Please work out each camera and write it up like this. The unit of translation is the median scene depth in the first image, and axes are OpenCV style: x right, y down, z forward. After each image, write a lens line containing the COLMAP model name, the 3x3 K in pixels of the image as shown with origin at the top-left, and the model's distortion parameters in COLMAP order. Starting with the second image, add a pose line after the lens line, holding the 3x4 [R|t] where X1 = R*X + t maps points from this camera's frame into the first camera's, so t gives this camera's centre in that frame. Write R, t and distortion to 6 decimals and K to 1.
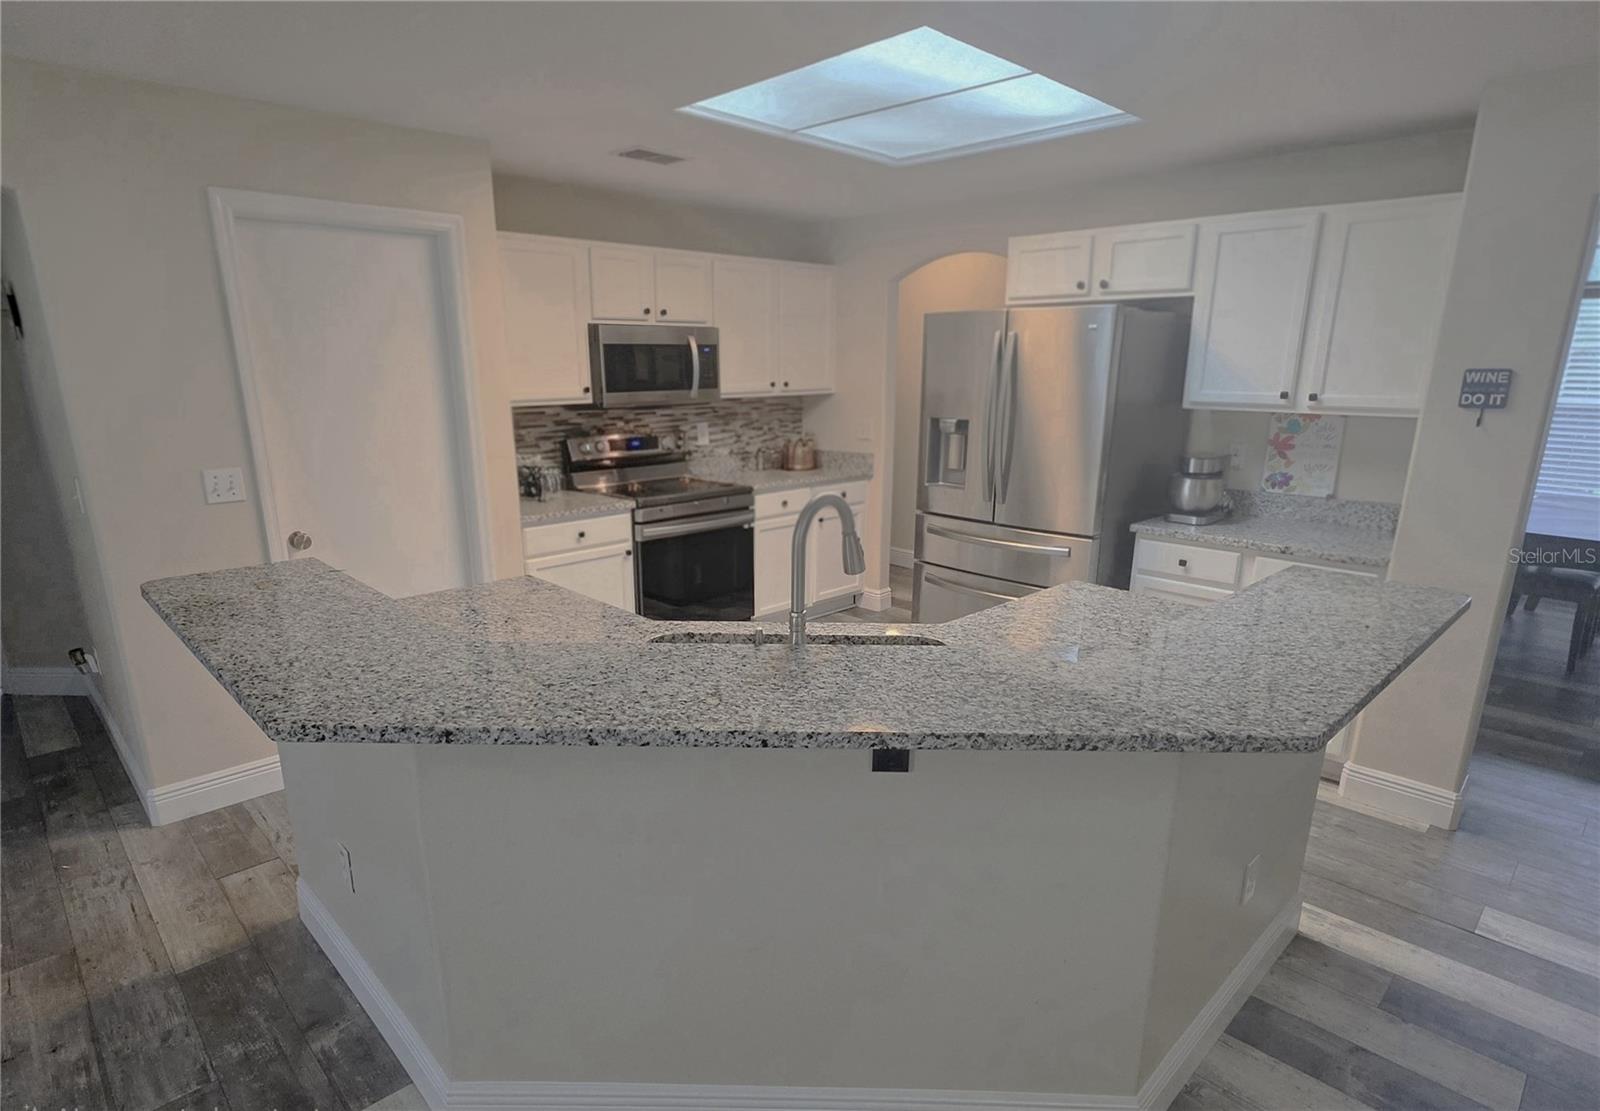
lens RADIAL K [[885.7, 0, 801.9], [0, 885.7, 551.4], [0, 0, 1]] dist [-0.008388, -0.001043]
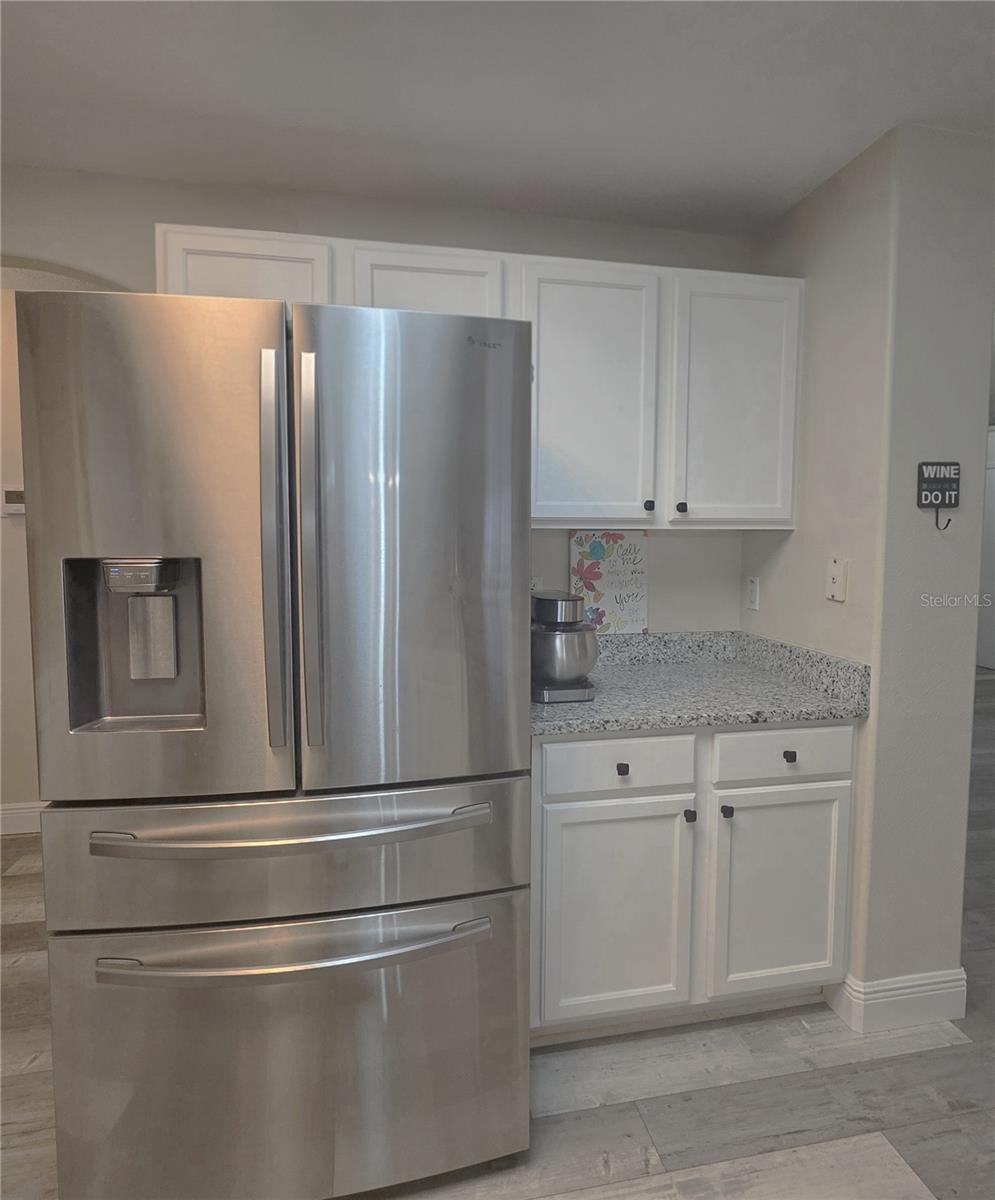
lens RADIAL K [[653.2, 0, 494.8], [0, 653.2, 594.6], [0, 0, 1]] dist [0.003793, 0.000385]
pose [[0.539397, -0.080636, 0.838182, 0.010606], [0.175563, 0.984298, -0.018287, -0.113585], [-0.823546, 0.157018, 0.545084, 0.804262]]
